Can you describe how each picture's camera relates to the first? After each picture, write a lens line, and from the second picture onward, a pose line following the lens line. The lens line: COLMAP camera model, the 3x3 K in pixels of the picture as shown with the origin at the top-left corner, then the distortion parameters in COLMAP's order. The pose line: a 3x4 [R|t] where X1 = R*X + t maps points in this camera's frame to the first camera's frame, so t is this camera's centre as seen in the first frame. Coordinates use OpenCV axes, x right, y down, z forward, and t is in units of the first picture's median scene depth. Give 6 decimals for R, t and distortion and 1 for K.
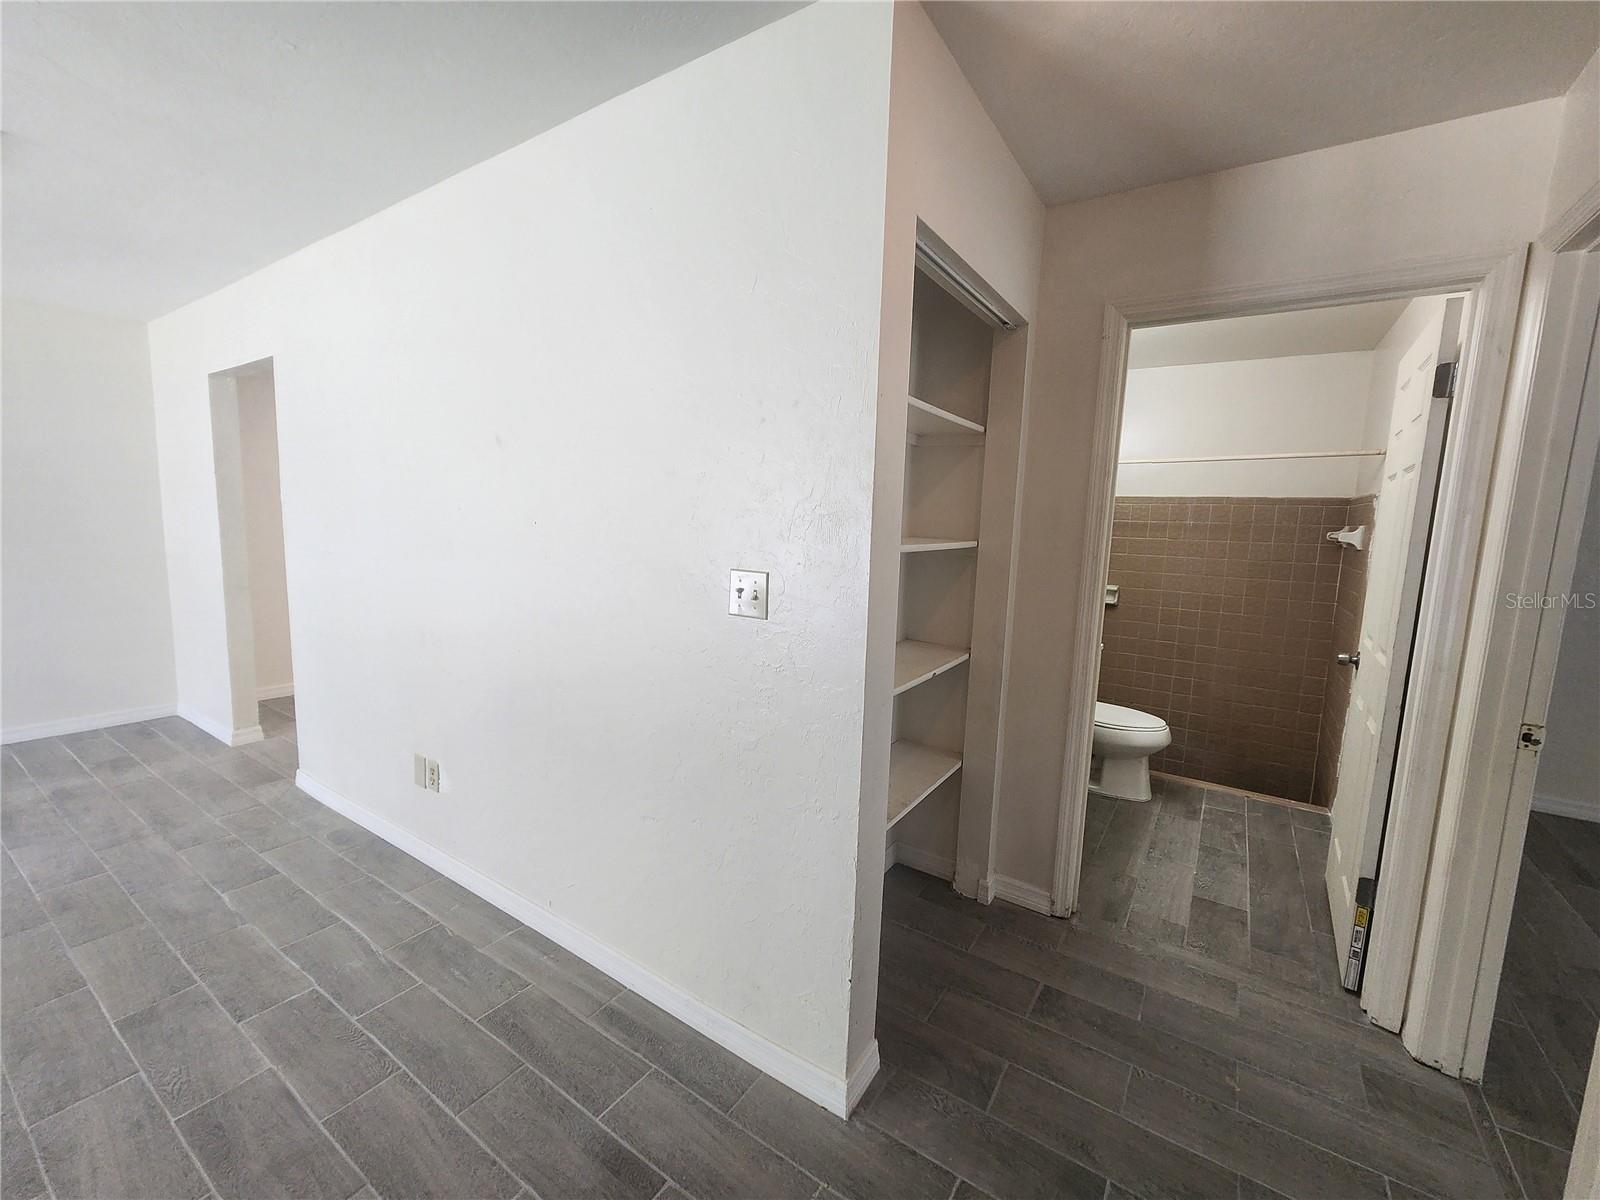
lens RADIAL K [[657.1, 0, 802.3], [0, 657.1, 601.4], [0, 0, 1]] dist [0.001932, 0.000013]
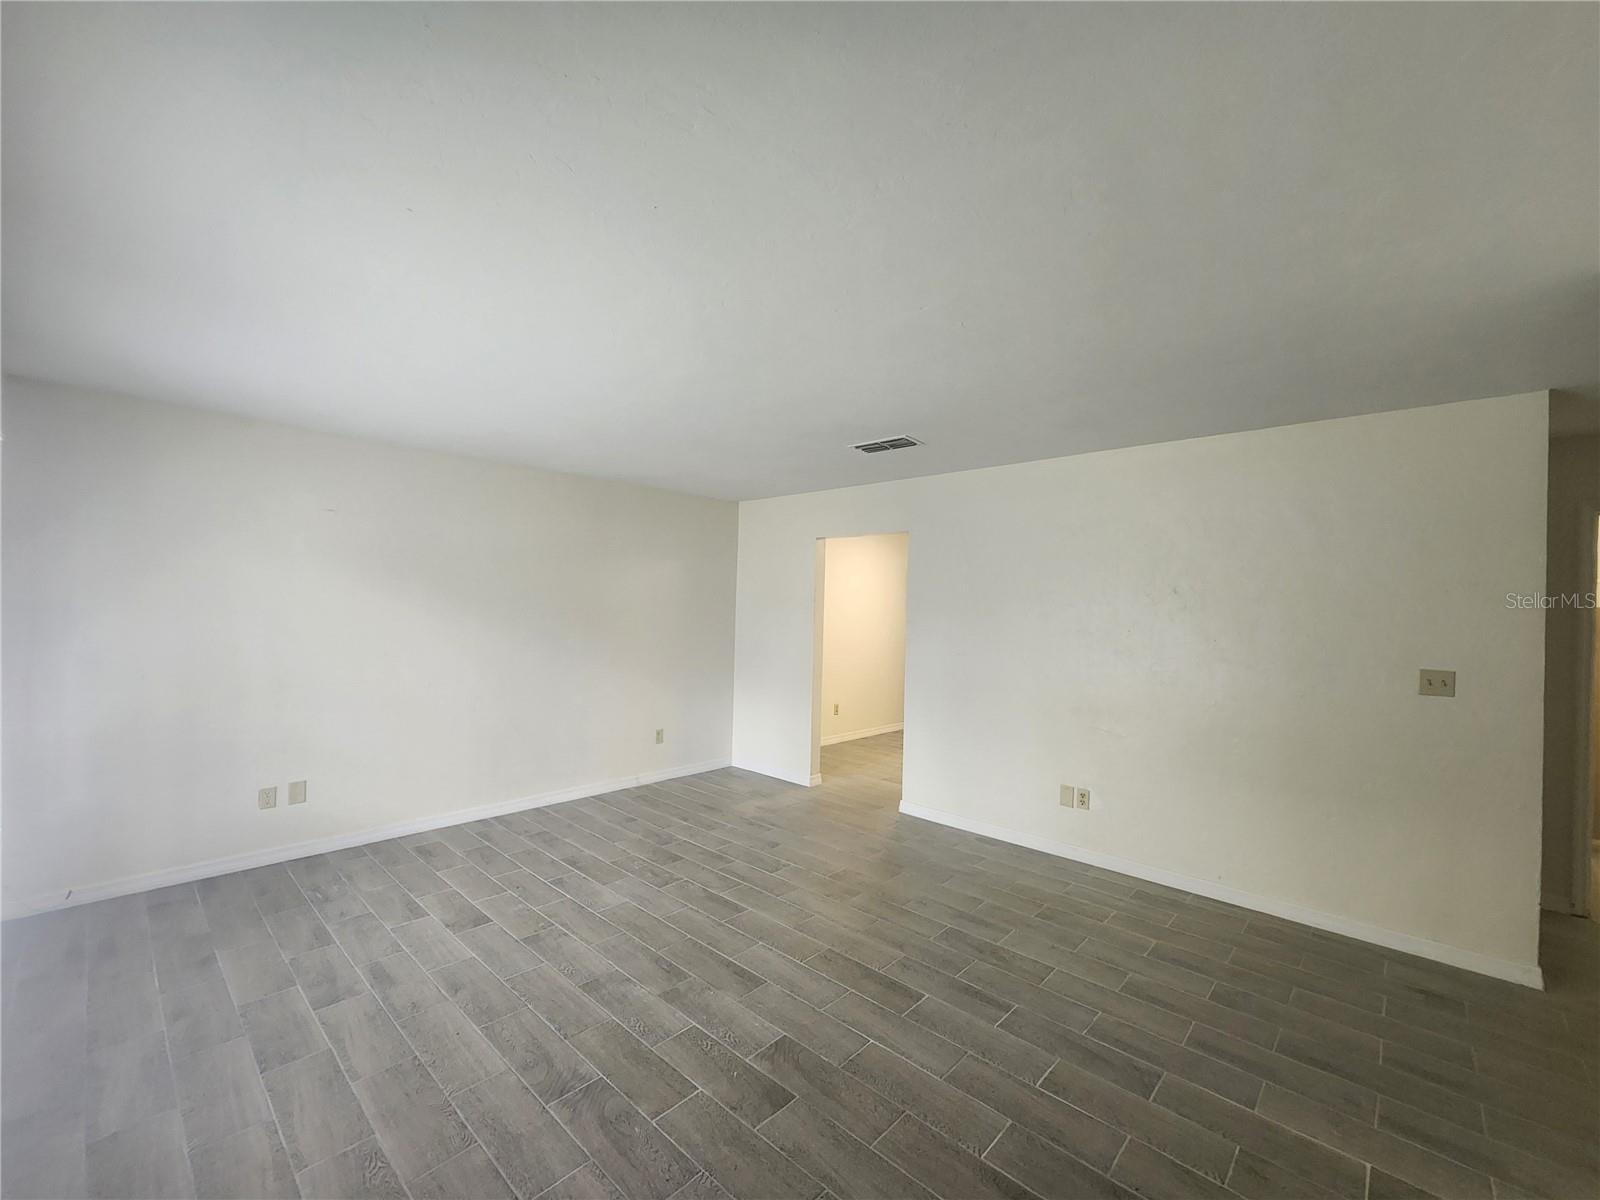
lens RADIAL K [[657.1, 0, 802.3], [0, 657.1, 601.4], [0, 0, 1]] dist [0.001932, 0.000013]
pose [[0.986857, -0.010604, -0.161249, -1.655163], [-0.011805, 0.990448, -0.137379, 0.039034], [0.161166, 0.137477, 0.977305, -1.208537]]
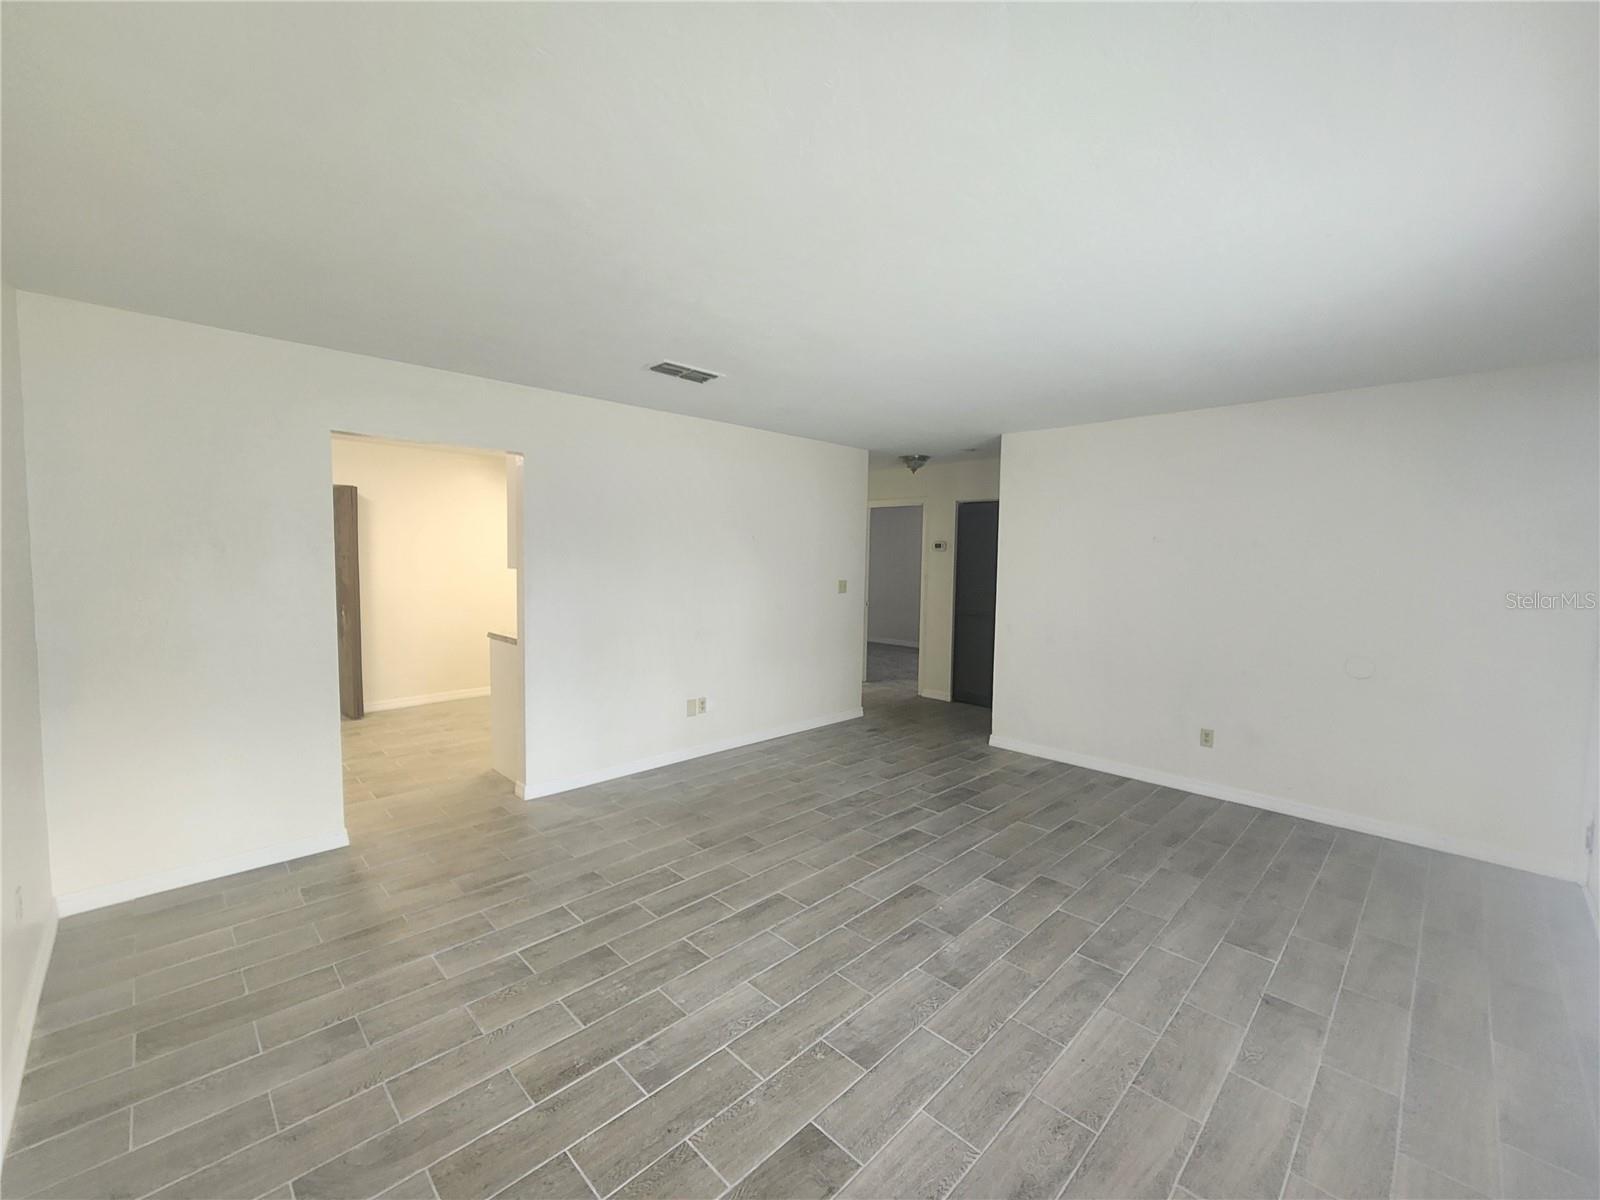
lens RADIAL K [[657.1, 0, 802.3], [0, 657.1, 601.4], [0, 0, 1]] dist [0.001932, 0.000013]
pose [[0.202135, -0.098433, 0.974399, -4.028917], [0.118003, 0.990136, 0.075544, -0.251200], [-0.972223, 0.099712, 0.211756, 0.479063]]
